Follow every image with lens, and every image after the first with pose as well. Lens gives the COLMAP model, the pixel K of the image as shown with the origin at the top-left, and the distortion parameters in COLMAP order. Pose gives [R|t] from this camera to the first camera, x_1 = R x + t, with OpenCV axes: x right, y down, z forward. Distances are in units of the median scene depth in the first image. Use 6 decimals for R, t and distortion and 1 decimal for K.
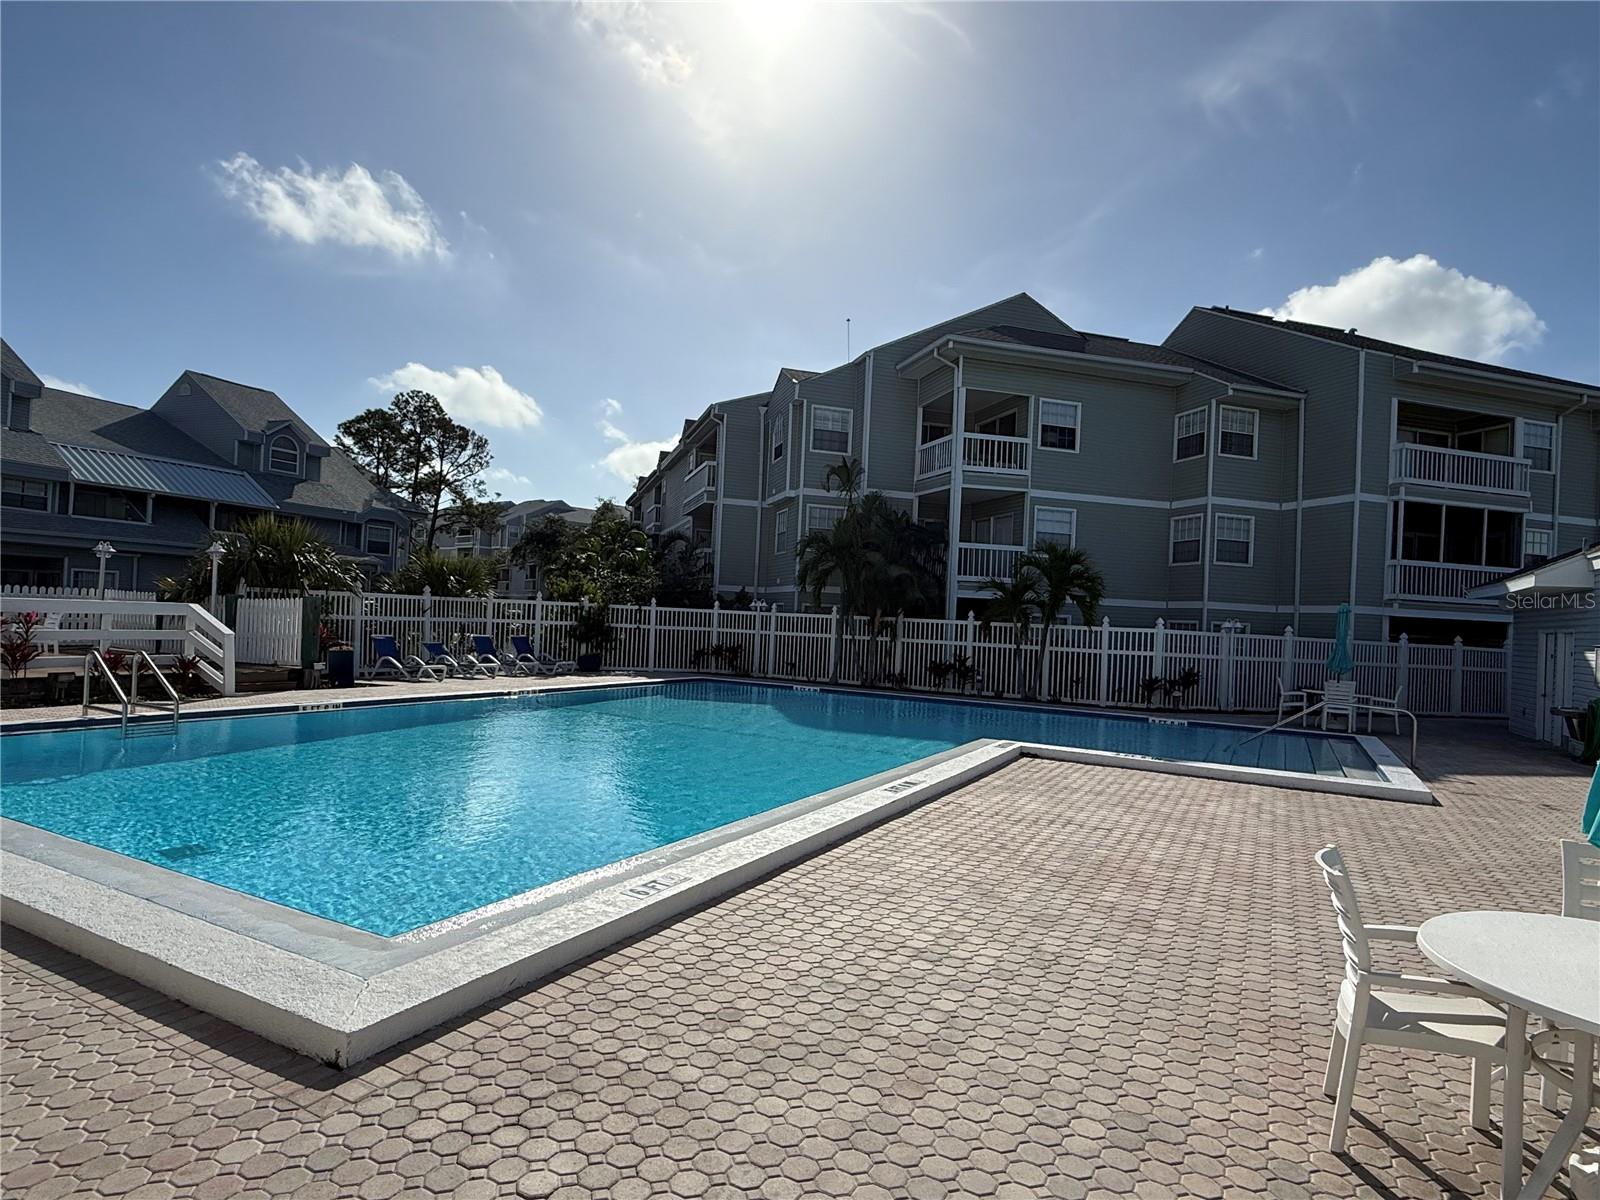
lens RADIAL K [[898.9, 0, 800.0], [0, 898.9, 600.0], [0, 0, 1]] dist [0.002014, 0.000021]
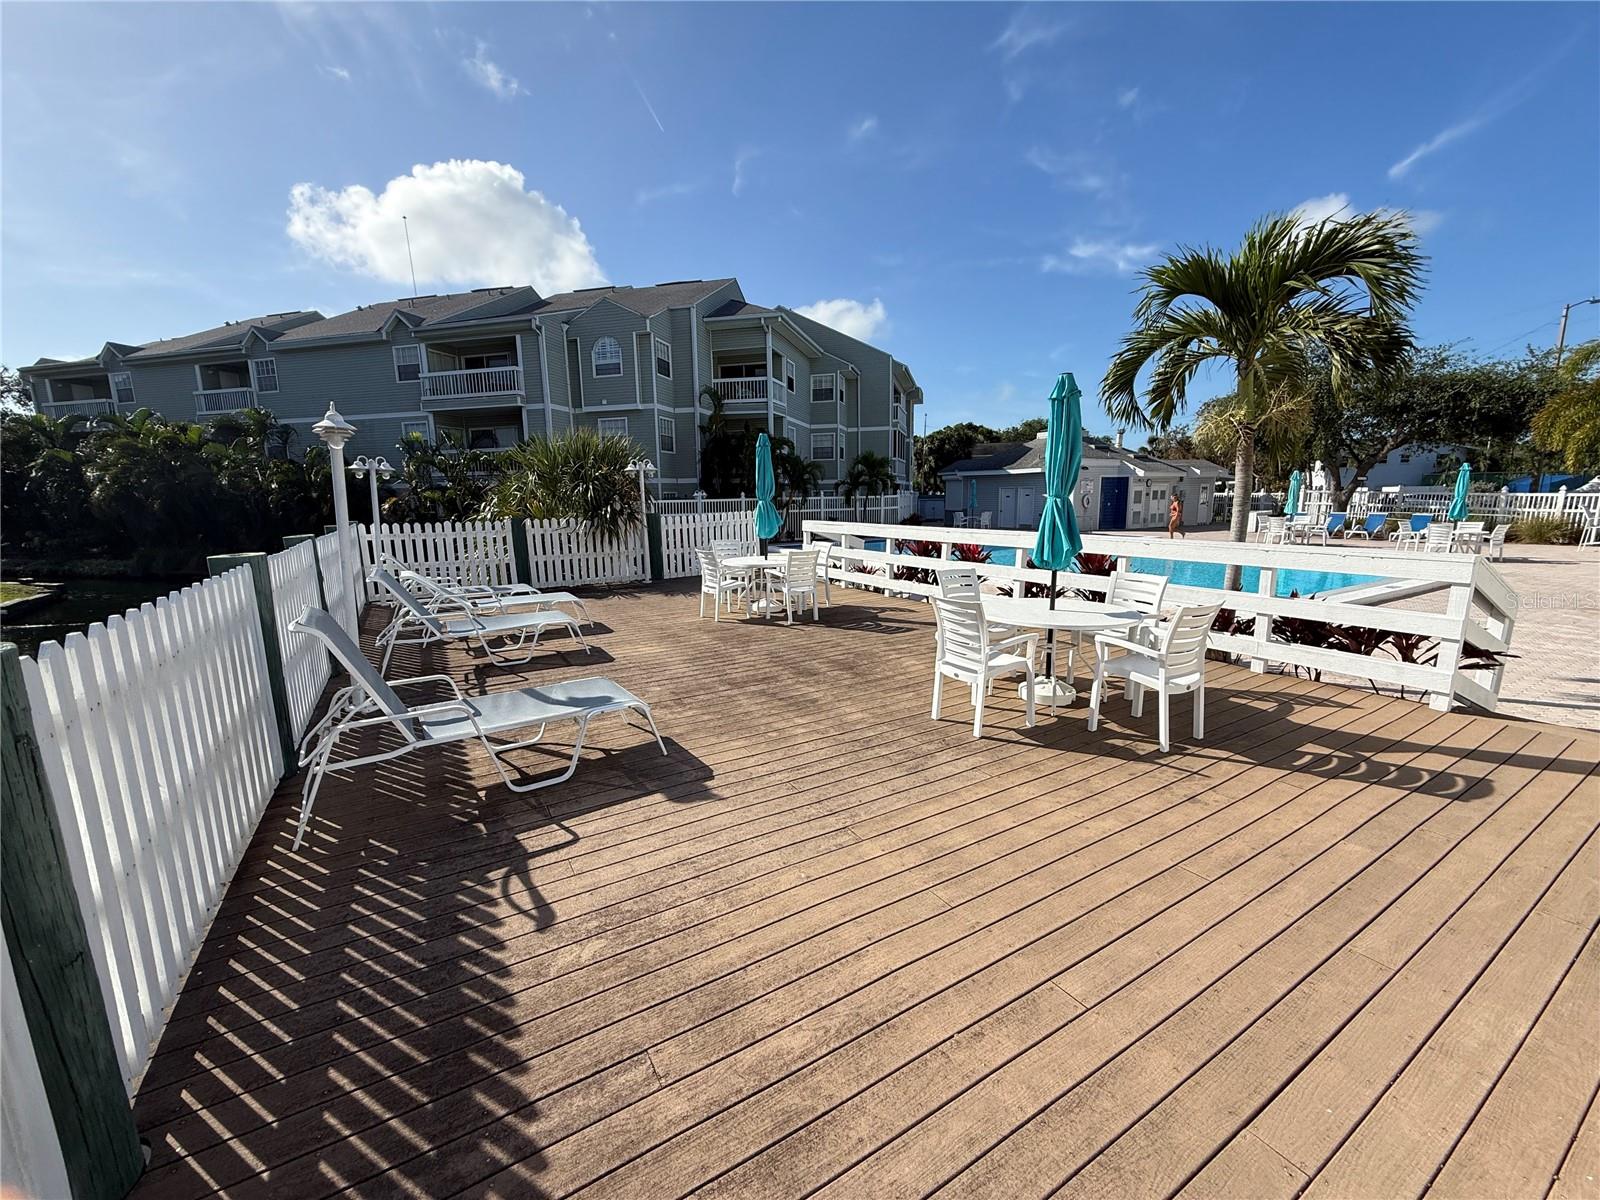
lens RADIAL K [[637.9, 0, 800.0], [0, 637.9, 600.0], [0, 0, 1]] dist [-0.000271, 0.000246]
pose [[0.522222, -0.194854, 0.830250, -0.800826], [0.025794, 0.976711, 0.213003, -0.040811], [-0.852419, -0.089820, 0.515086, 0.343793]]
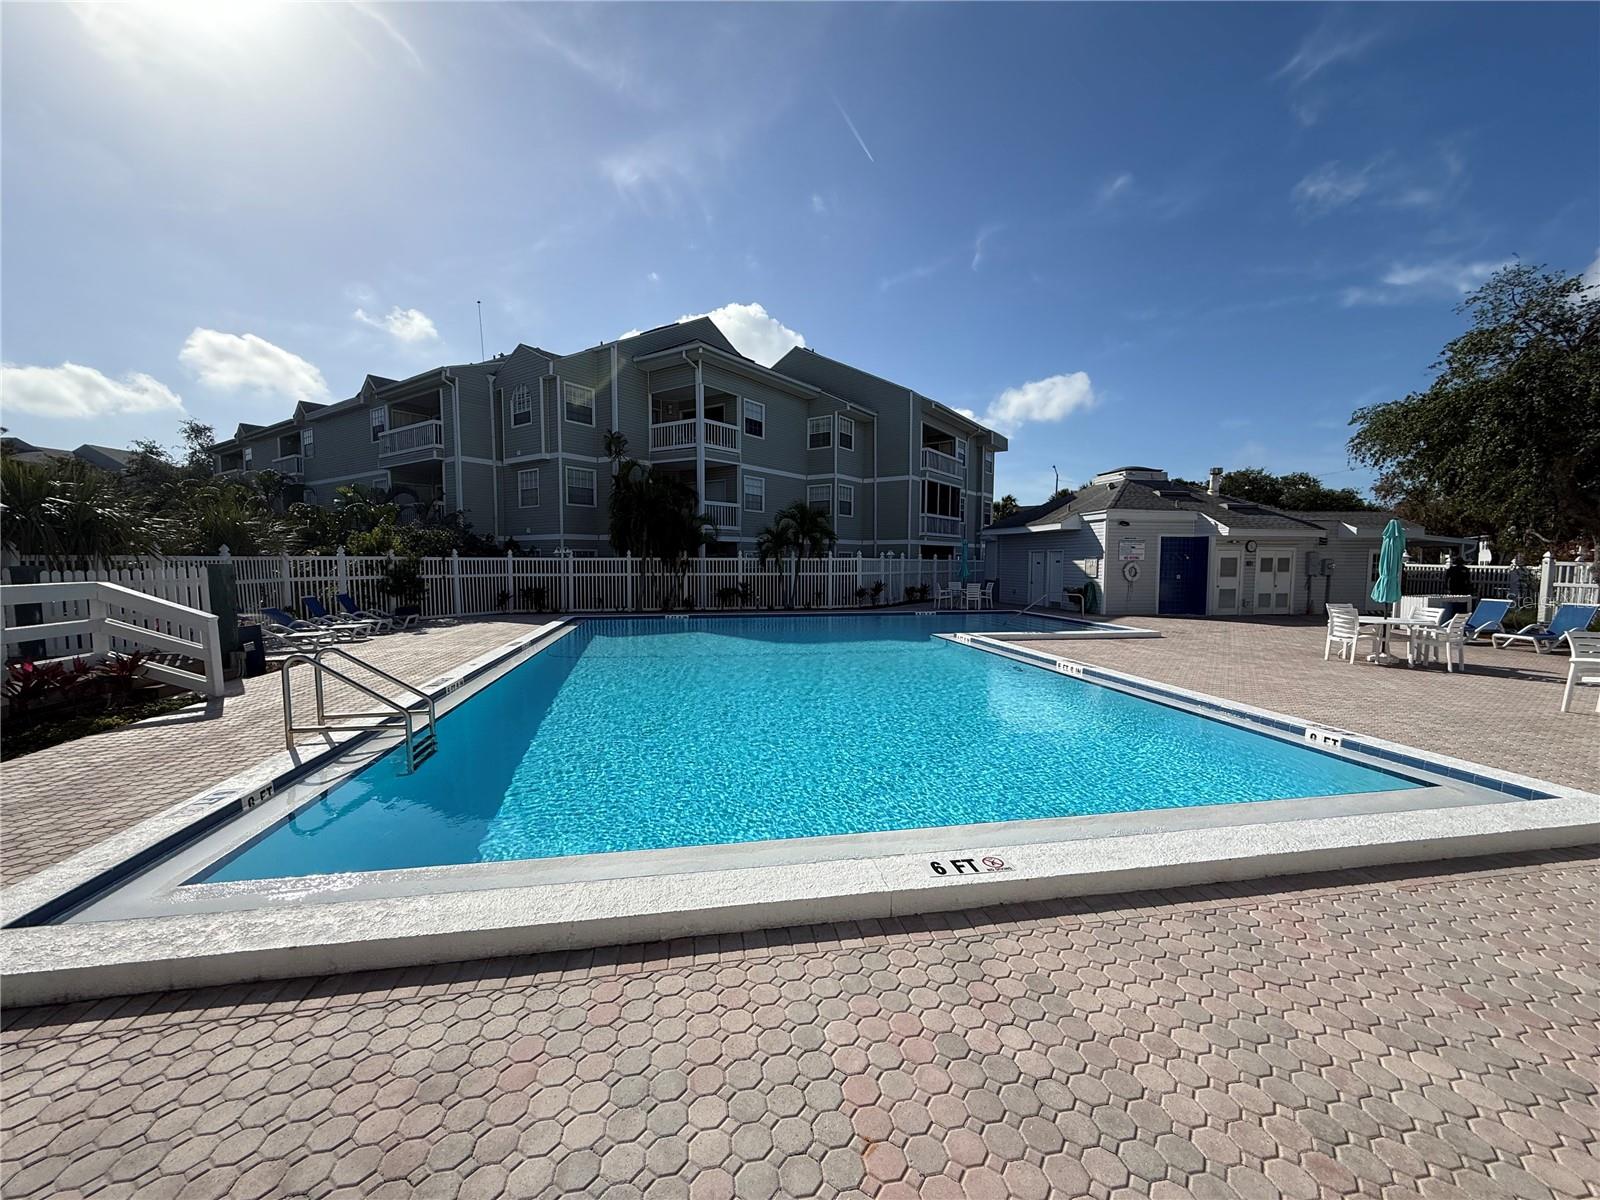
lens RADIAL K [[640.9, 0, 800.0], [0, 640.9, 600.0], [0, 0, 1]] dist [0.002024, 0.000491]
pose [[0.780440, -0.084223, 0.619532, -0.324529], [0.023971, 0.994188, 0.104959, -0.012592], [-0.624771, -0.067063, 0.777923, 0.141271]]
